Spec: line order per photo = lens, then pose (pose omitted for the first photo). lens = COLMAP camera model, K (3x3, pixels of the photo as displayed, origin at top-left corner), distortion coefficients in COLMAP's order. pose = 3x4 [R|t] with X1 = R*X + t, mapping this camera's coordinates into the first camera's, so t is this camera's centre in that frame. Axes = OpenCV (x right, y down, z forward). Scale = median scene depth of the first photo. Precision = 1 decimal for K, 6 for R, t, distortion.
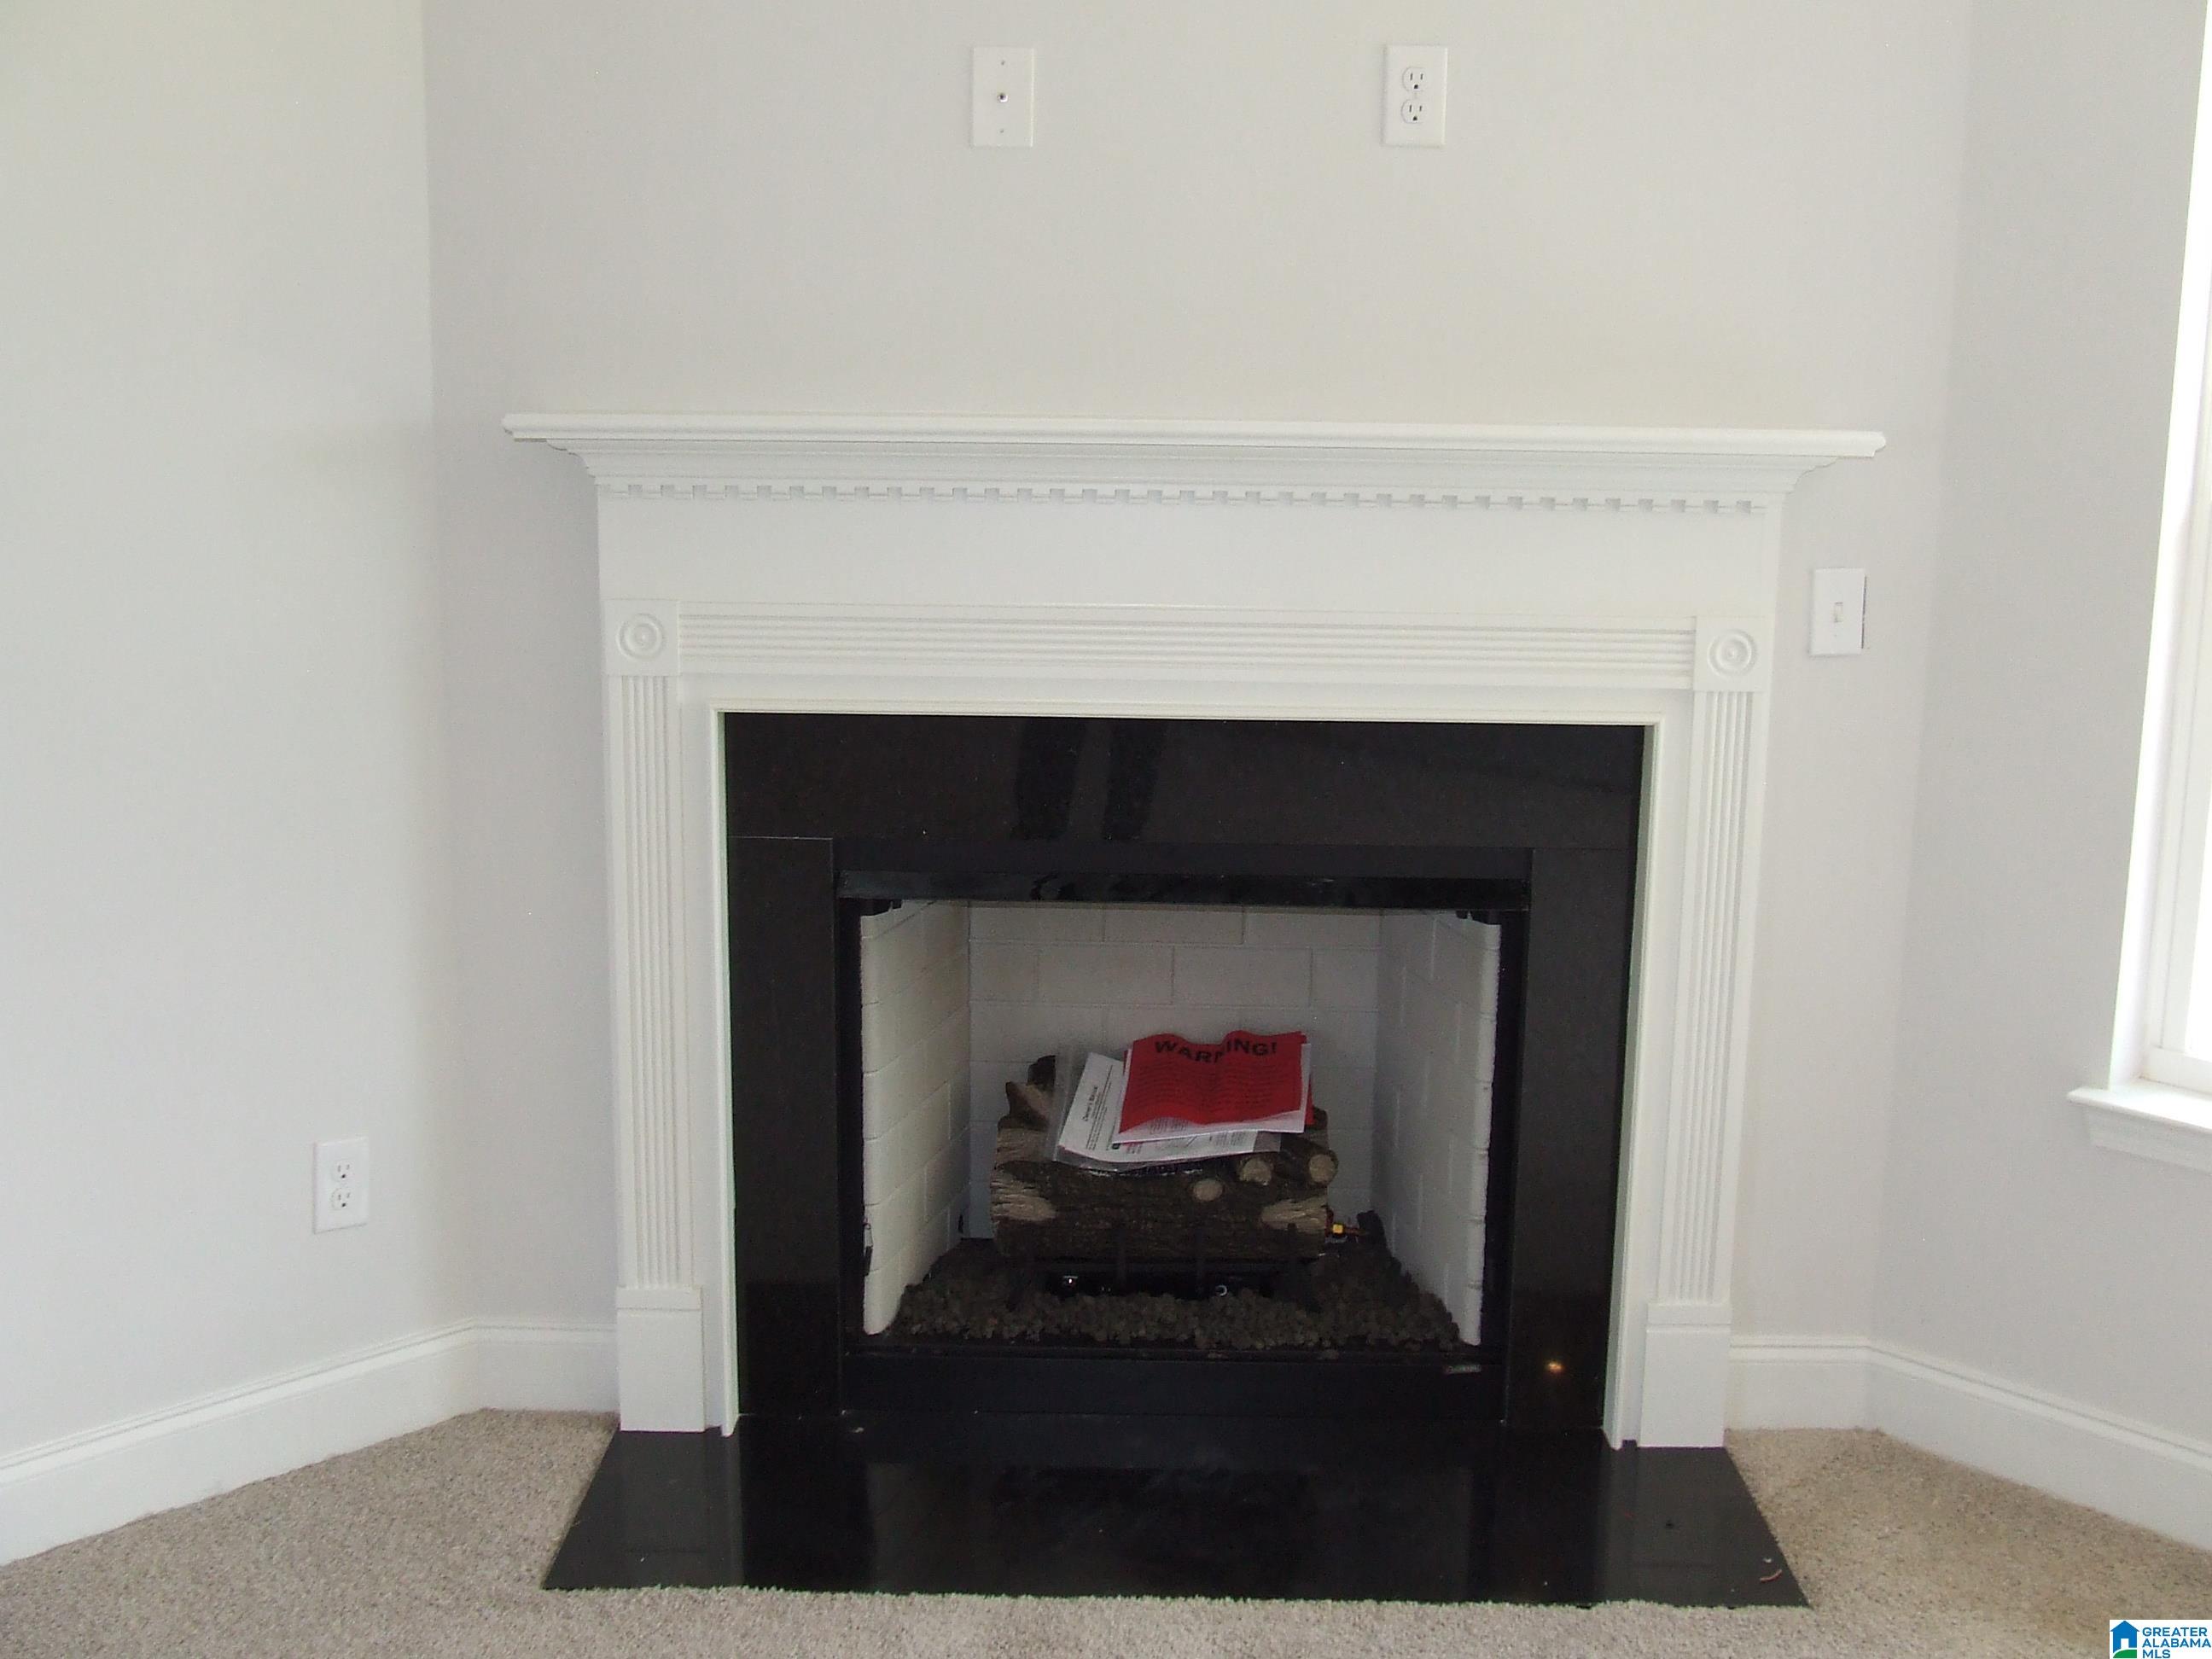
lens RADIAL K [[2455.6, 0, 1060.4], [0, 2455.6, 829.7], [0, 0, 1]] dist [-0.072997, 0.076841]
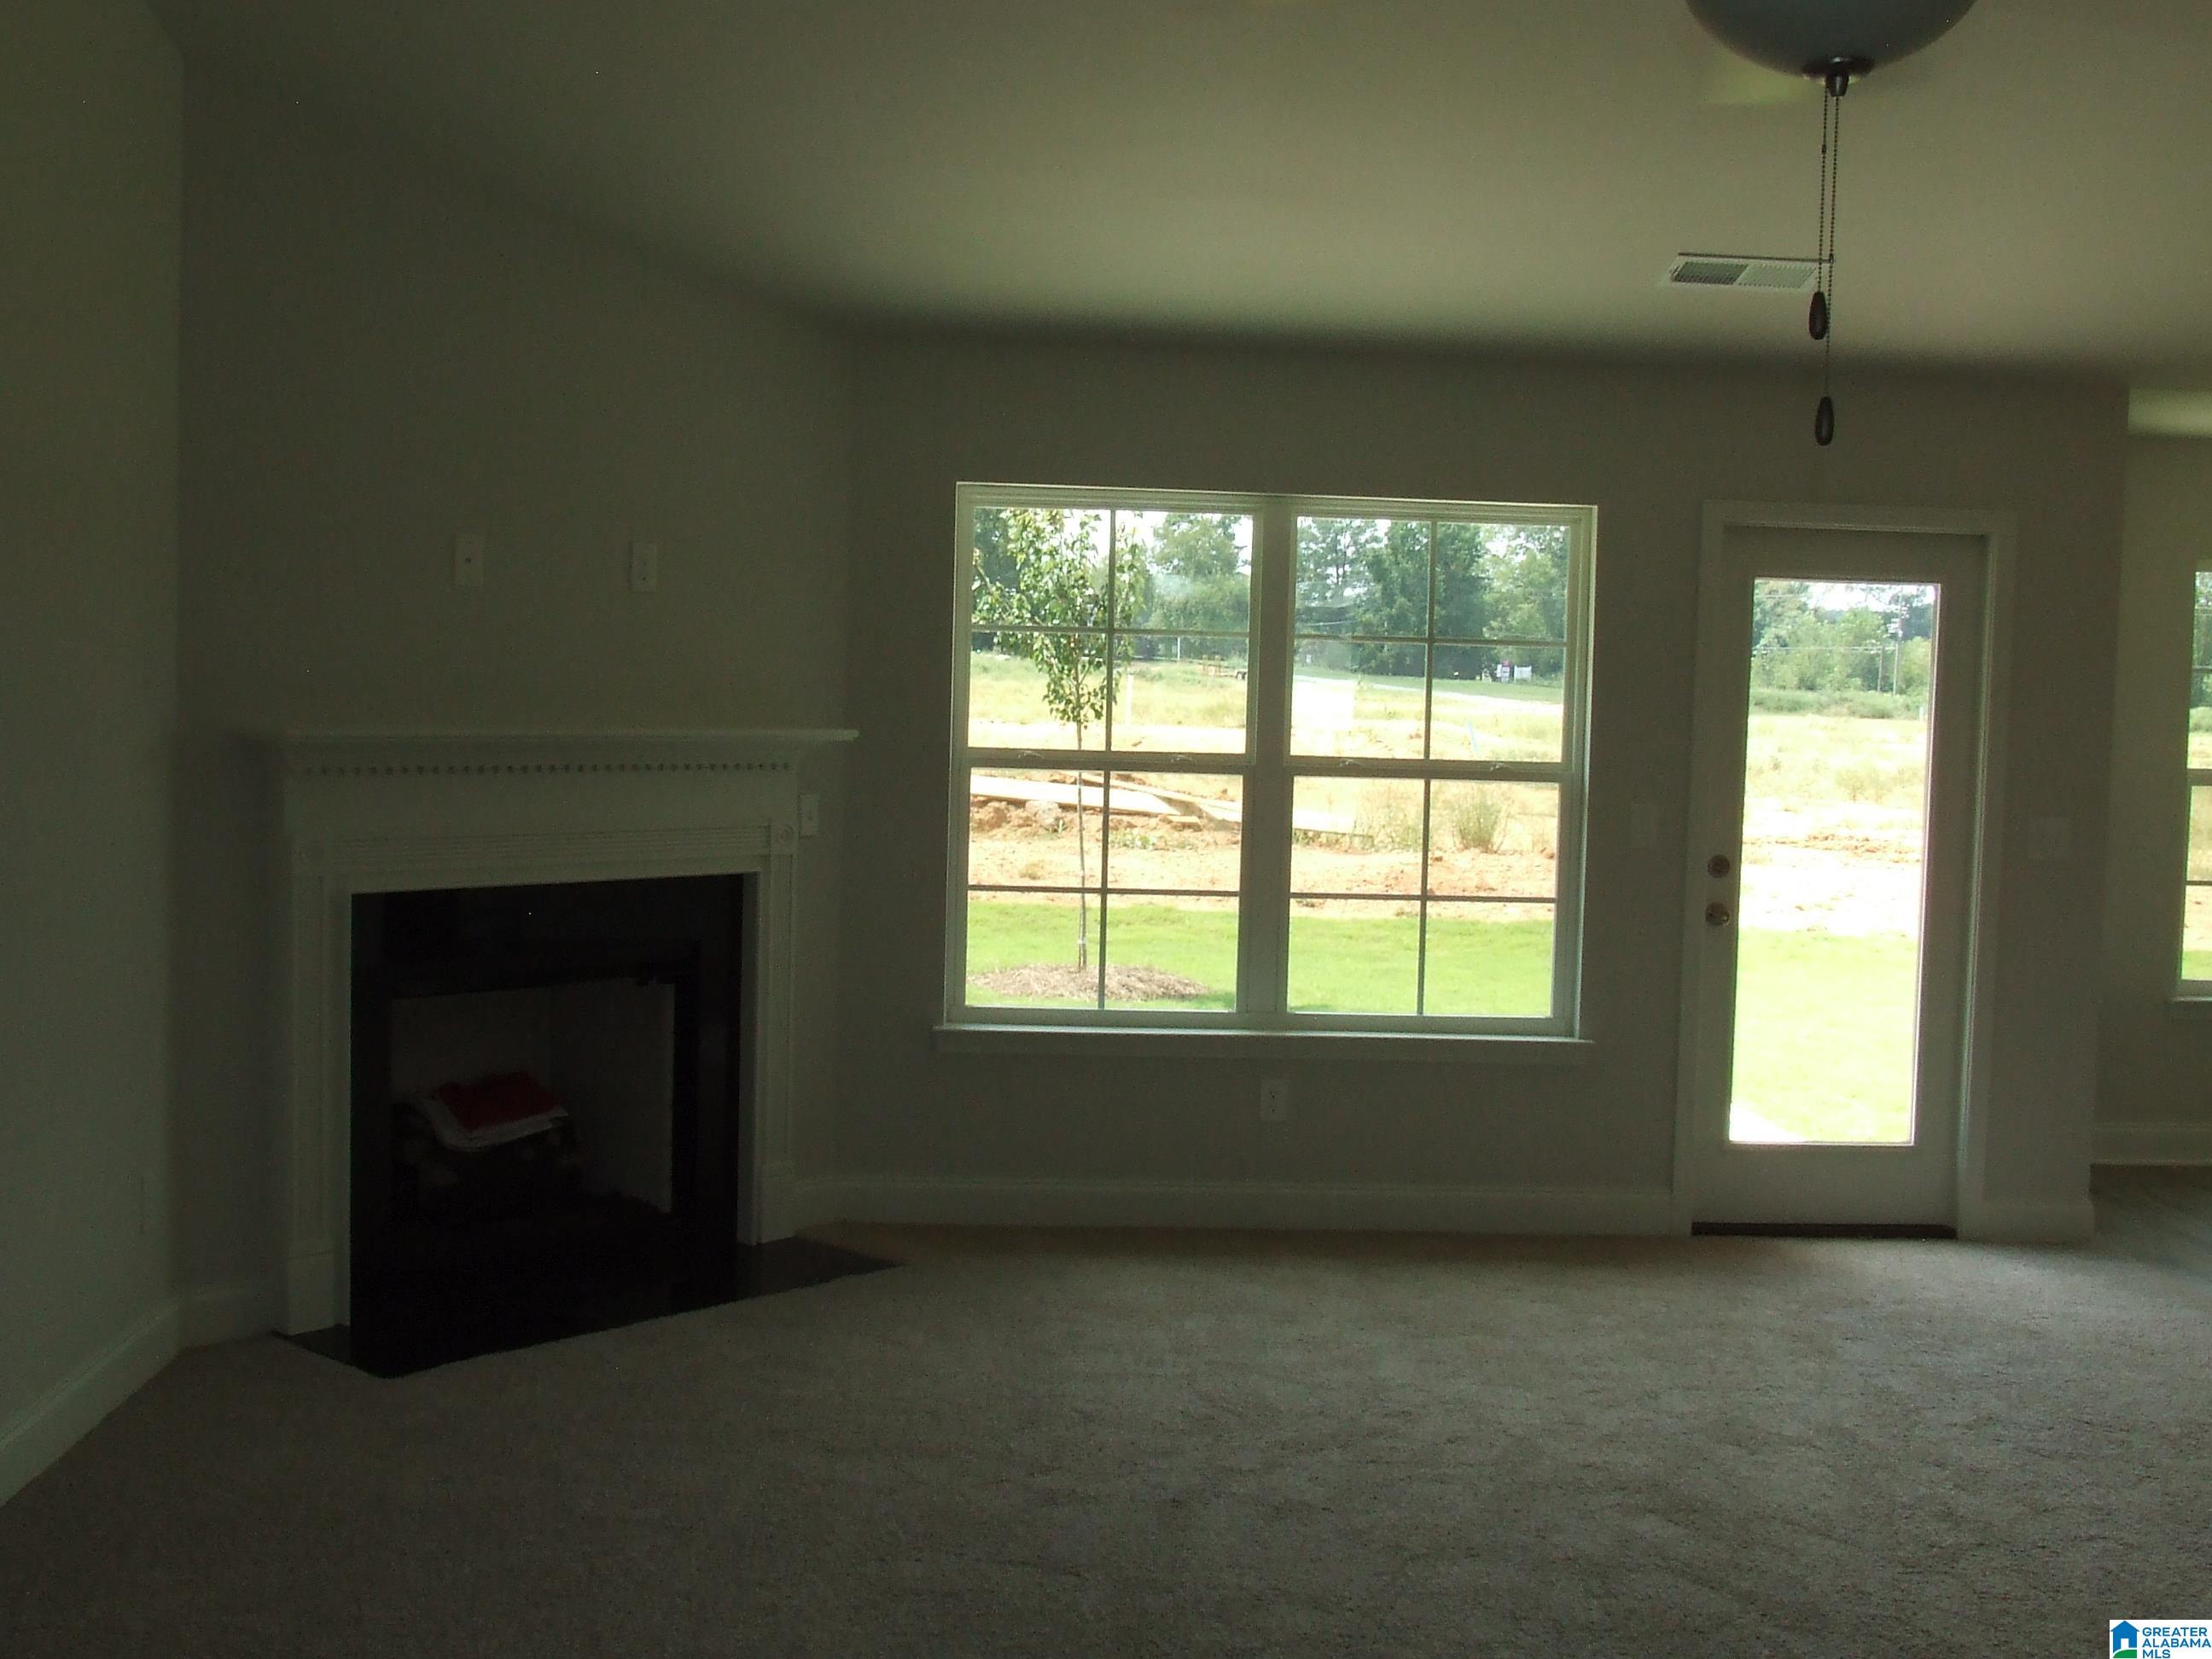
lens RADIAL K [[2455.6, 0, 1060.4], [0, 2455.6, 829.7], [0, 0, 1]] dist [-0.072997, 0.076841]
pose [[0.675527, -0.042953, 0.736083, -1.072804], [0.120664, 0.991283, -0.052892, 0.059017], [-0.727395, 0.124549, 0.674821, -0.561179]]
